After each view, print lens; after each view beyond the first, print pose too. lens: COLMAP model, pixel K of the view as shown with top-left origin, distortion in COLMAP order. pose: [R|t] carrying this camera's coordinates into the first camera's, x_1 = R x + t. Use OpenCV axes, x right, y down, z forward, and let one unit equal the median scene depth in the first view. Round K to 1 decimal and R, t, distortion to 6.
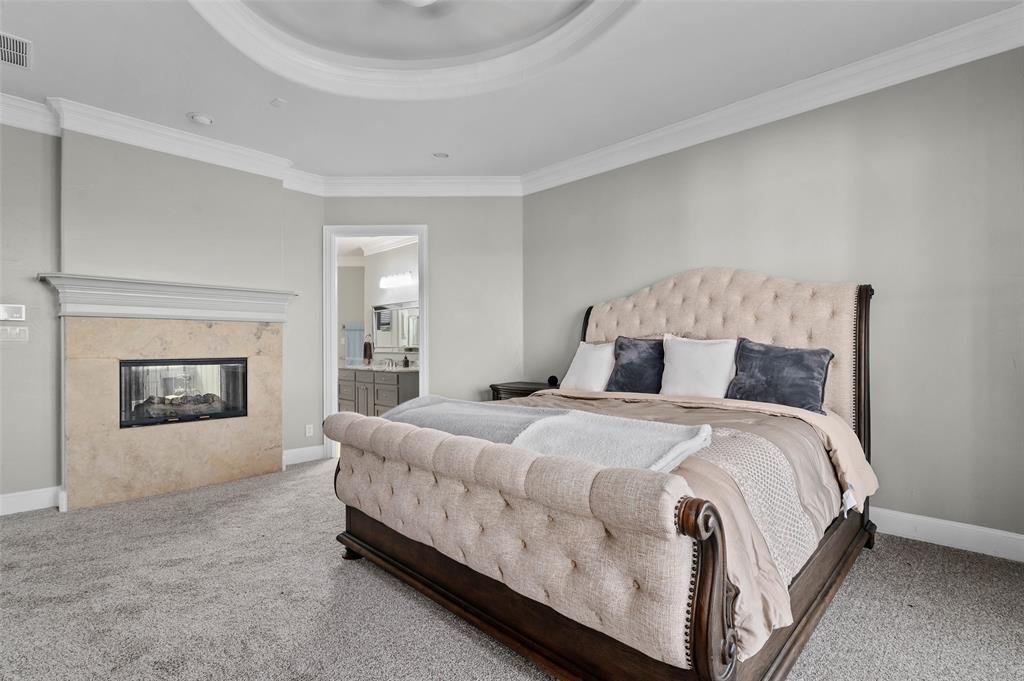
lens RADIAL K [[474.4, 0, 511.8], [0, 474.4, 347.6], [0, 0, 1]] dist [-0.006350, 0.001460]
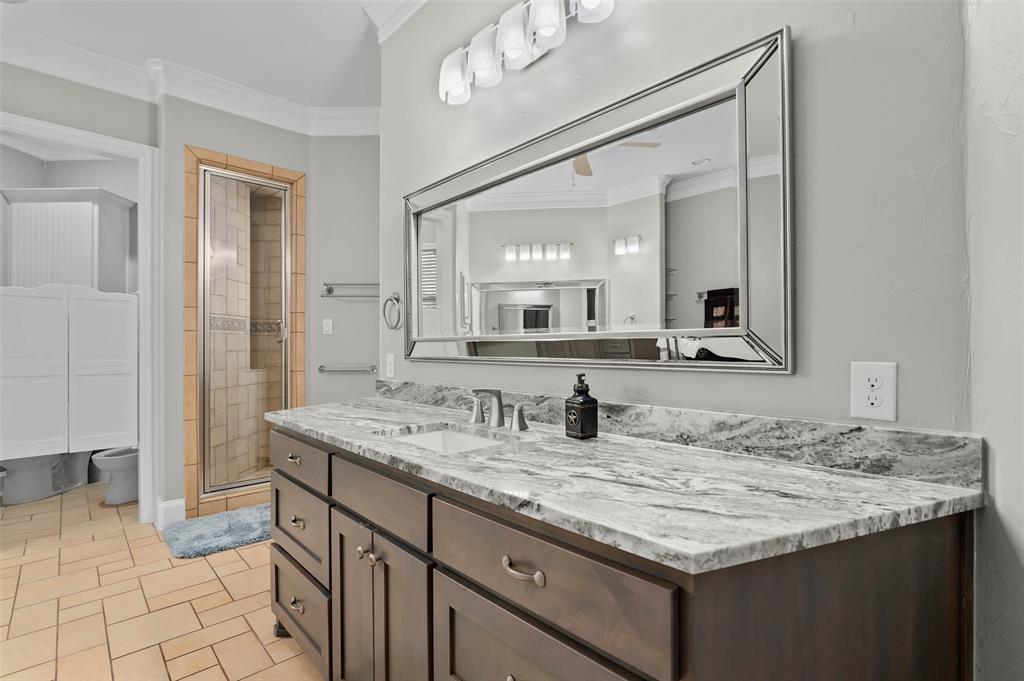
lens RADIAL K [[474.4, 0, 510.3], [0, 474.4, 346.9], [0, 0, 1]] dist [-0.006350, 0.001460]
pose [[0.998540, 0.003528, -0.053905, -0.242240], [-0.003471, 0.999993, 0.001161, 0.004278], [0.053909, -0.000972, 0.998545, 0.802154]]
